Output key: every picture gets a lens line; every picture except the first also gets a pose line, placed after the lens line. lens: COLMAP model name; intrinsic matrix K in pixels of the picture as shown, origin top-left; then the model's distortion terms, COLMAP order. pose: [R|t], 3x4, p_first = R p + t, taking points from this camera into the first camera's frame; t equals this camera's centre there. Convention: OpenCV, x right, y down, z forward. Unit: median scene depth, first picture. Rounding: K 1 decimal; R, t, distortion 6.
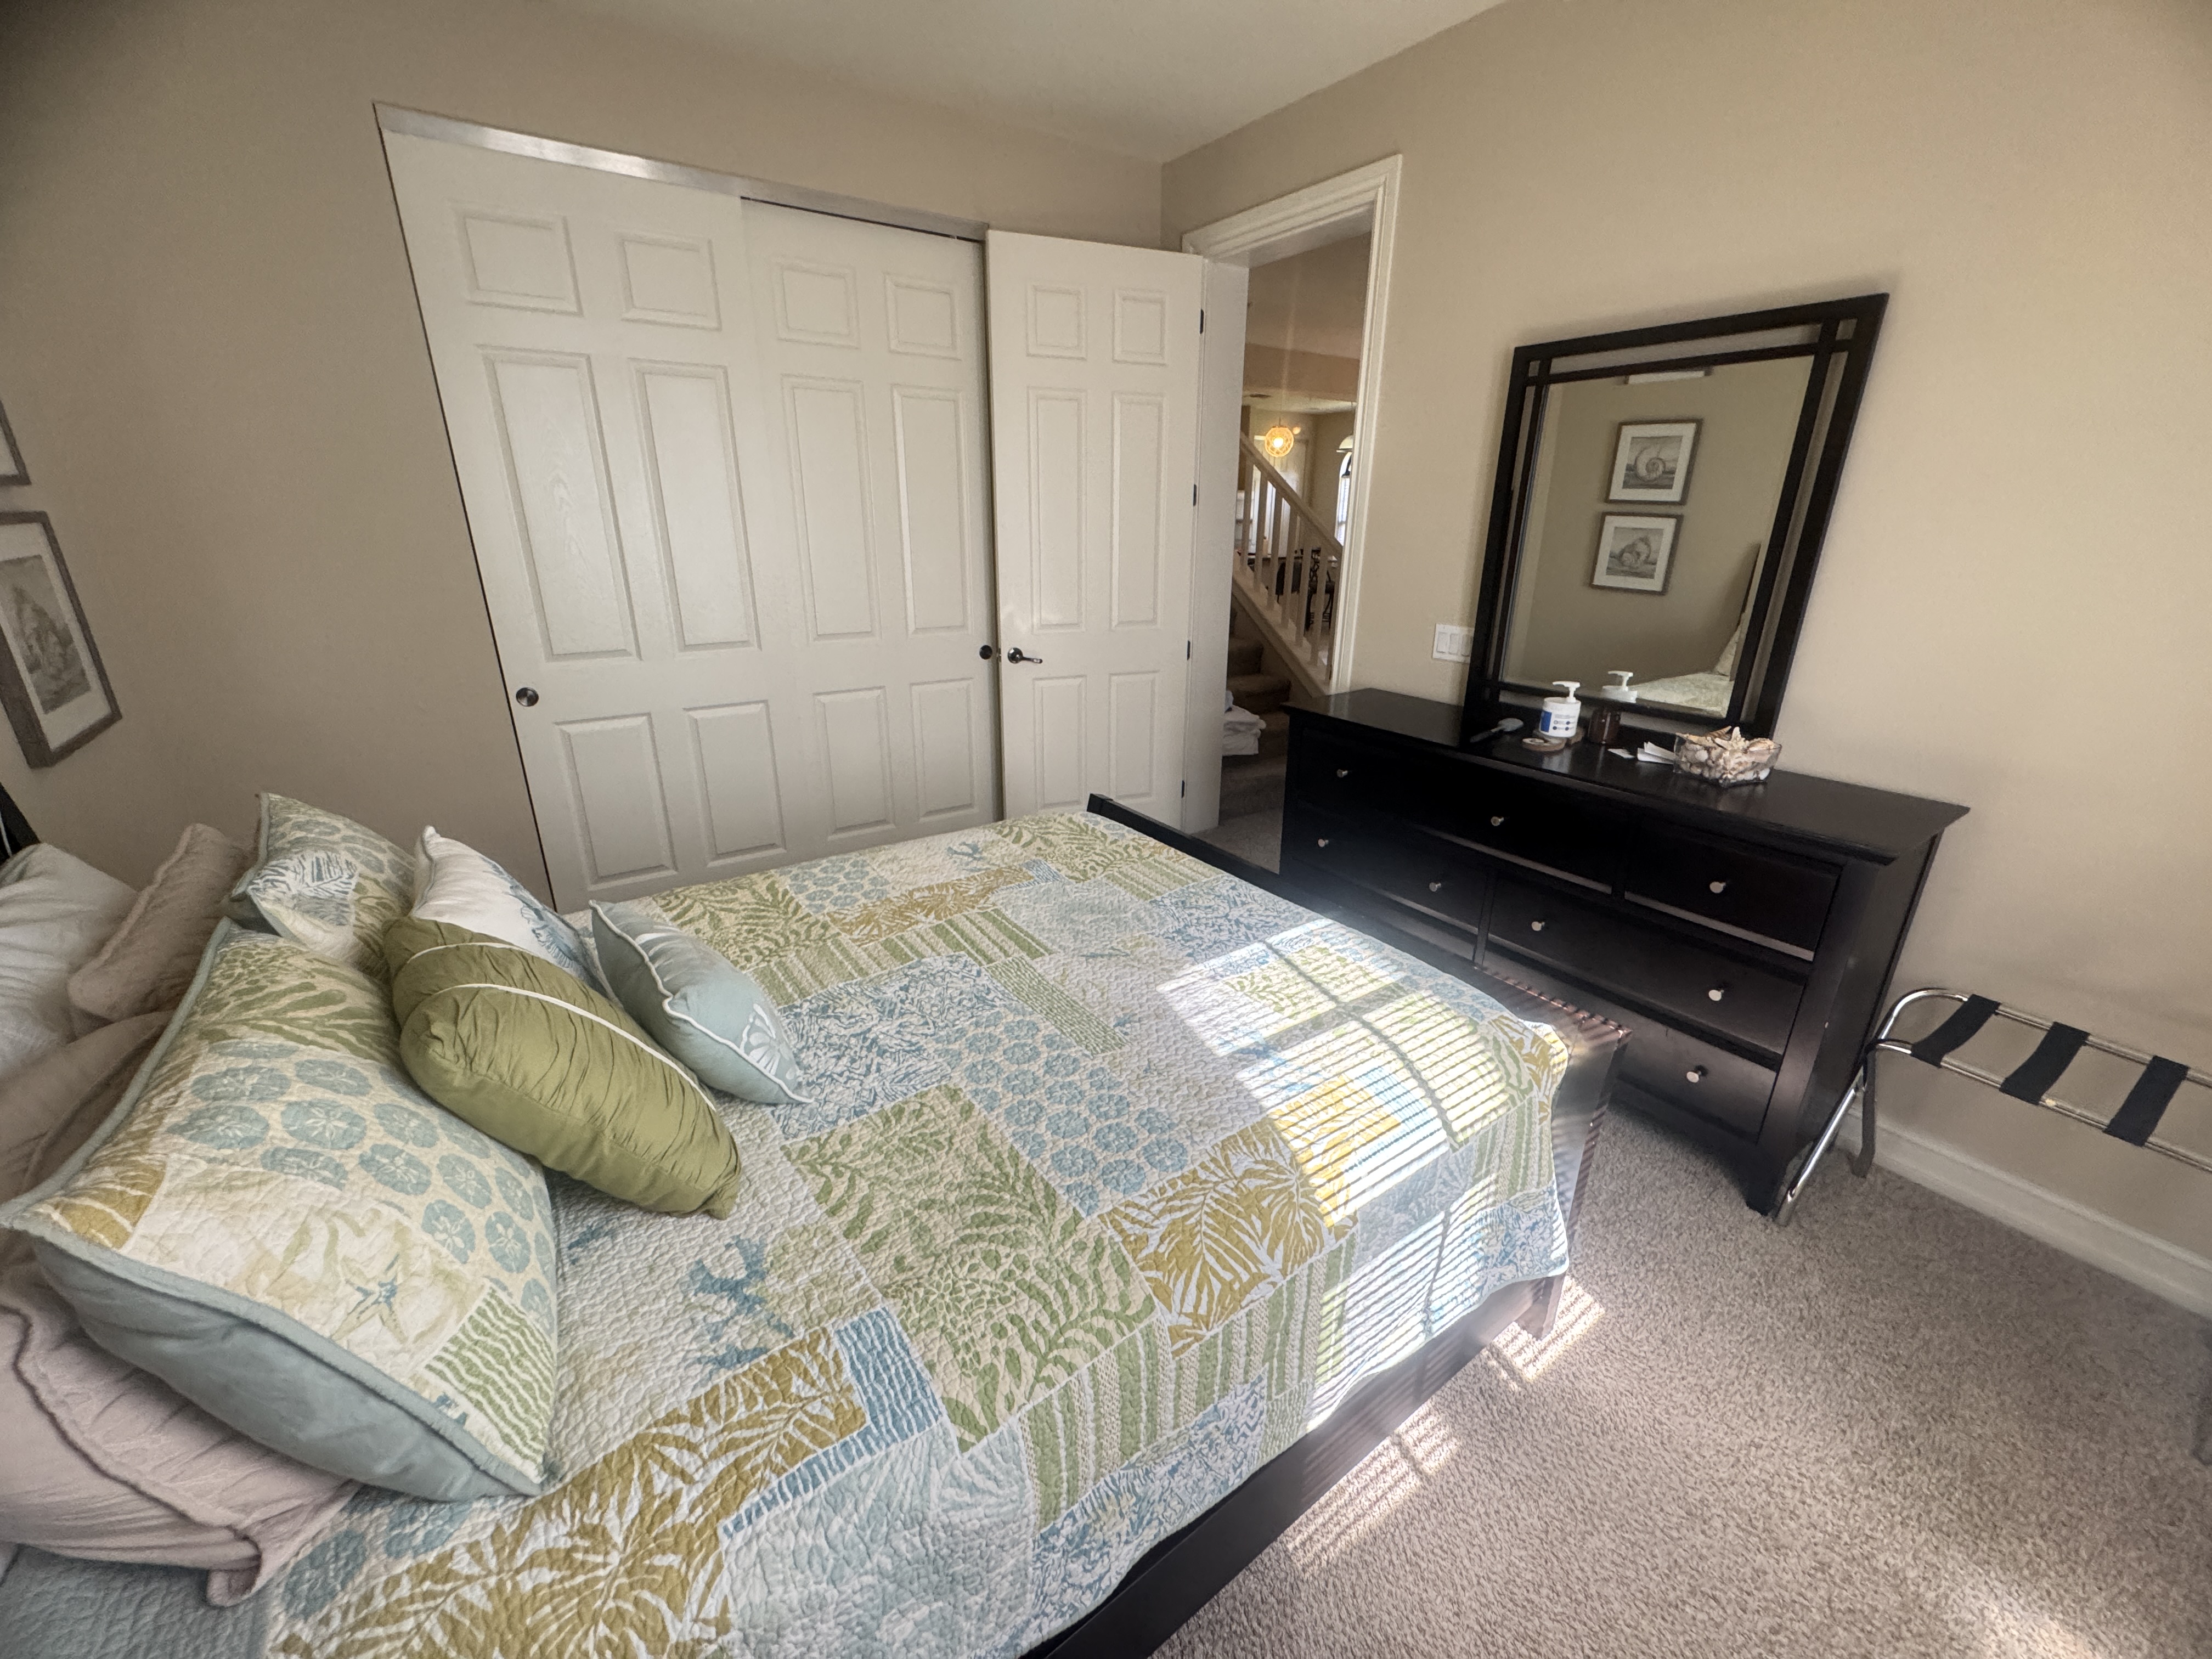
lens RADIAL K [[886.4, 0, 1106.0], [0, 886.4, 829.5], [0, 0, 1]] dist [-0.003580, 0.000359]
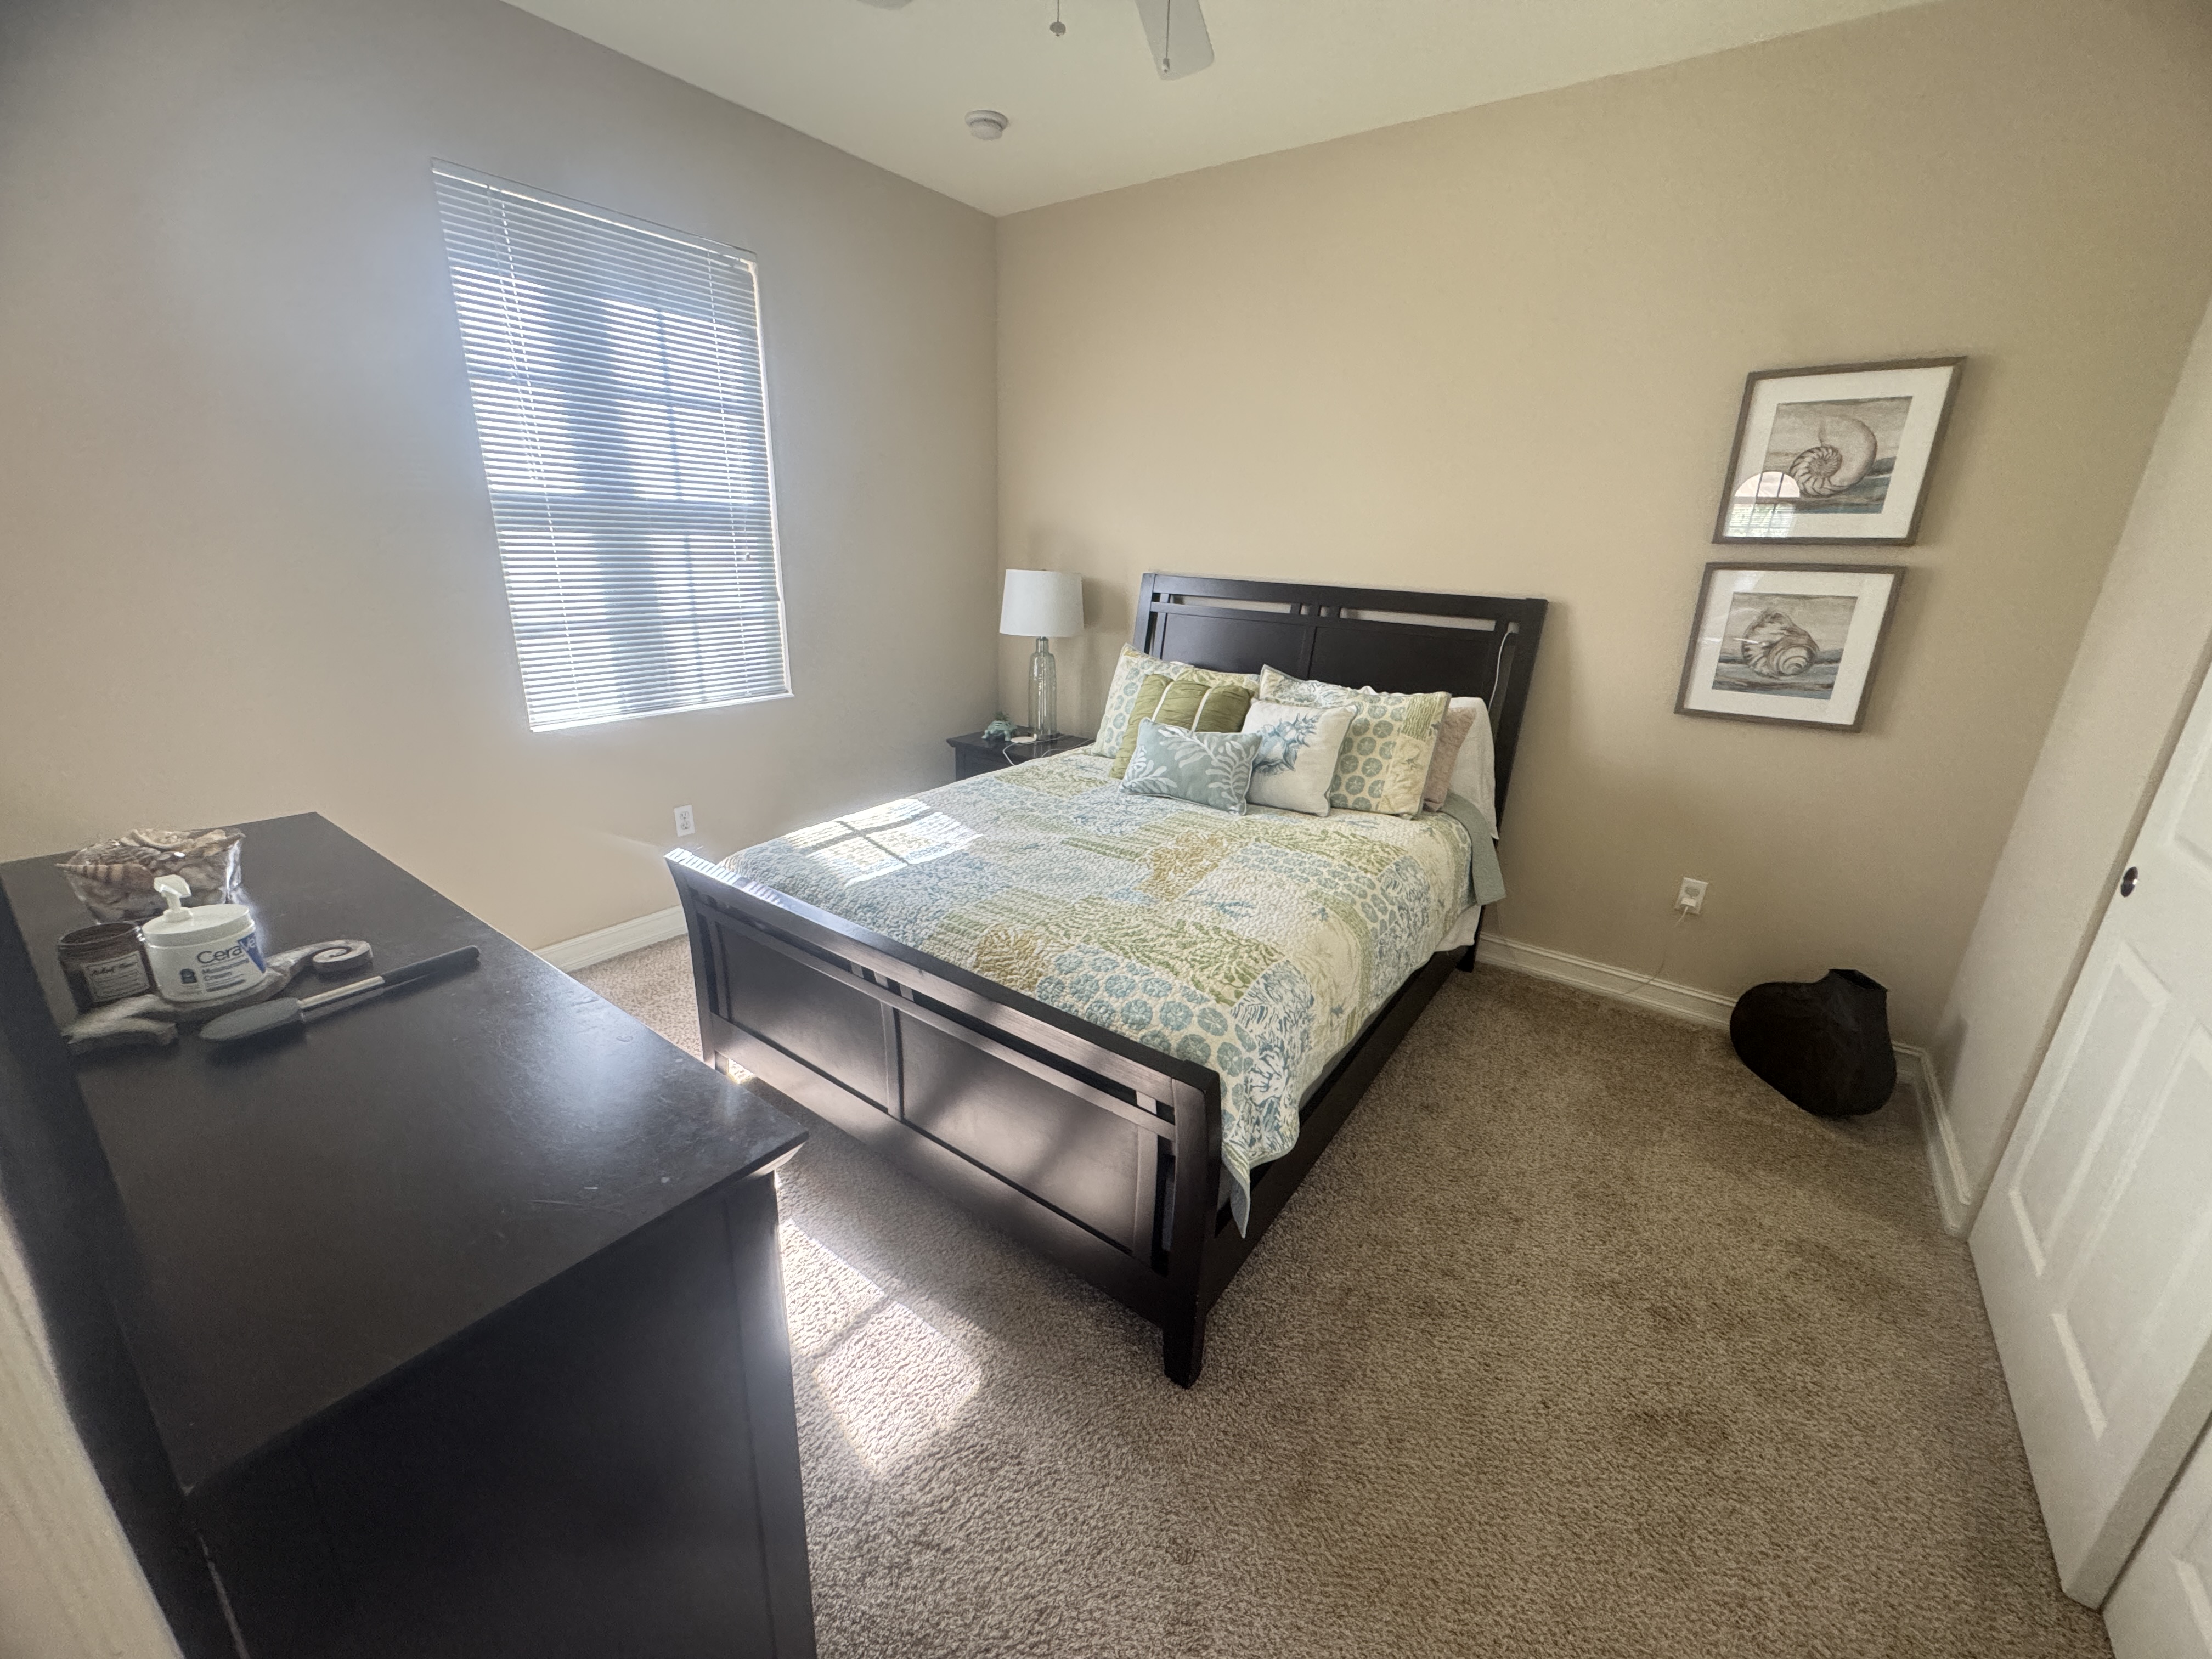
lens RADIAL K [[886.4, 0, 1106.0], [0, 886.4, 829.5], [0, 0, 1]] dist [-0.003580, 0.000359]
pose [[-0.945366, 0.066334, -0.319190, 0.302489], [-0.146725, 0.787743, 0.598275, -0.683194], [0.291126, 0.612423, -0.734972, 1.912740]]
